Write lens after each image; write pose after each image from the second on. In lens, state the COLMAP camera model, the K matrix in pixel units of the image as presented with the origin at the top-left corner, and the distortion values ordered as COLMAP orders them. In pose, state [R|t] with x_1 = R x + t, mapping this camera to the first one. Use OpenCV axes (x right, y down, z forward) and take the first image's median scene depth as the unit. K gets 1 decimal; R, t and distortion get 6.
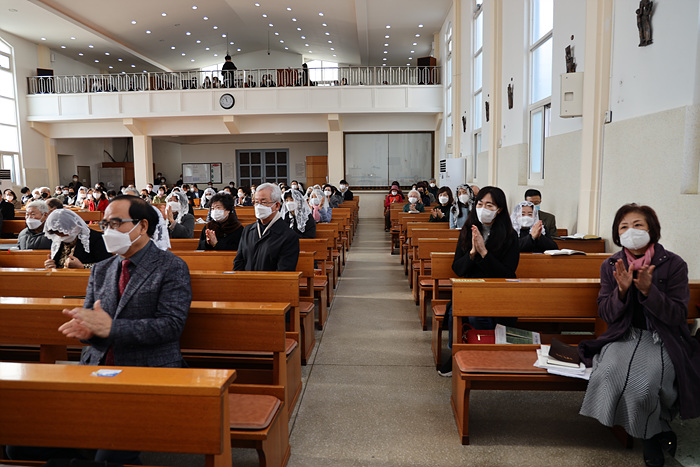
lens RADIAL K [[489.4, 0, 354.2], [0, 489.4, 235.7], [0, 0, 1]] dist [-0.084481, 0.058903]
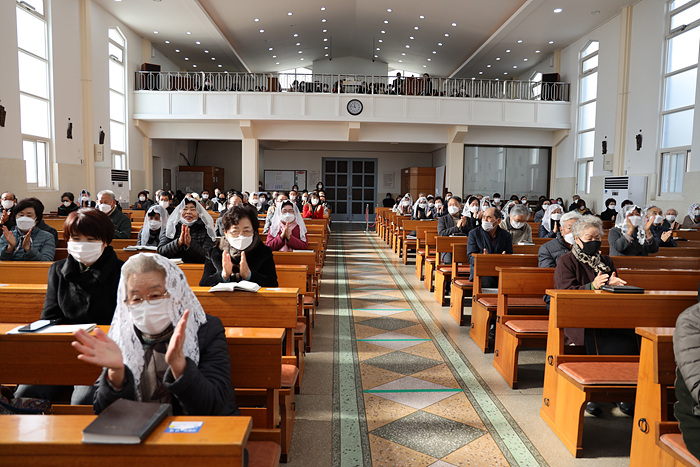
lens RADIAL K [[489.4, 0, 350.1], [0, 489.4, 233.9], [0, 0, 1]] dist [-0.084481, 0.058903]
pose [[0.996975, 0.020984, 0.074835, -0.331382], [-0.018980, 0.999445, -0.027394, 0.000558], [-0.075368, 0.025891, 0.996820, 0.042276]]
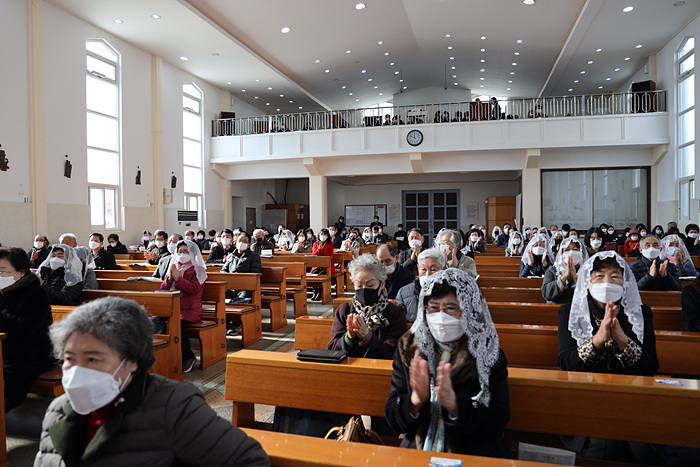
lens RADIAL K [[489.4, 0, 350.6], [0, 489.4, 235.5], [0, 0, 1]] dist [-0.084481, 0.058903]
pose [[0.977316, 0.005052, -0.211728, -0.179688], [-0.023723, 0.996036, -0.085733, -0.007837], [0.210455, 0.088811, 0.973561, 0.078705]]
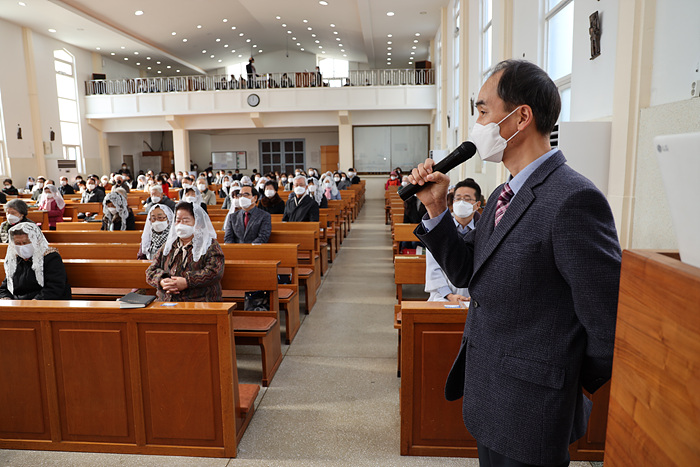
lens RADIAL K [[491.2, 0, 353.3], [0, 491.2, 234.7], [0, 0, 1]] dist [-0.078065, 0.054370]
pose [[0.999548, -0.000920, -0.030051, 0.015995], [0.001877, 0.999491, 0.031841, 0.012570], [0.030006, -0.031883, 0.999041, -0.186783]]
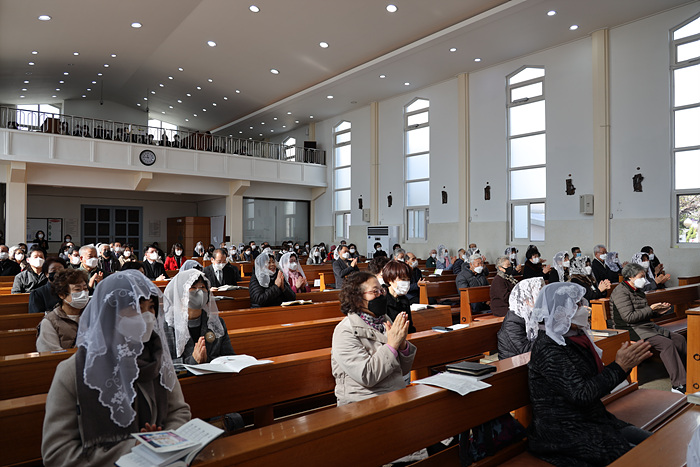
lens RADIAL K [[489.4, 0, 352.8], [0, 489.4, 228.6], [0, 0, 1]] dist [-0.084481, 0.058903]
pose [[0.755445, 0.025507, 0.654715, -0.567220], [0.065790, 0.991239, -0.114529, 0.000436], [-0.651900, 0.129594, 0.747149, 0.029448]]
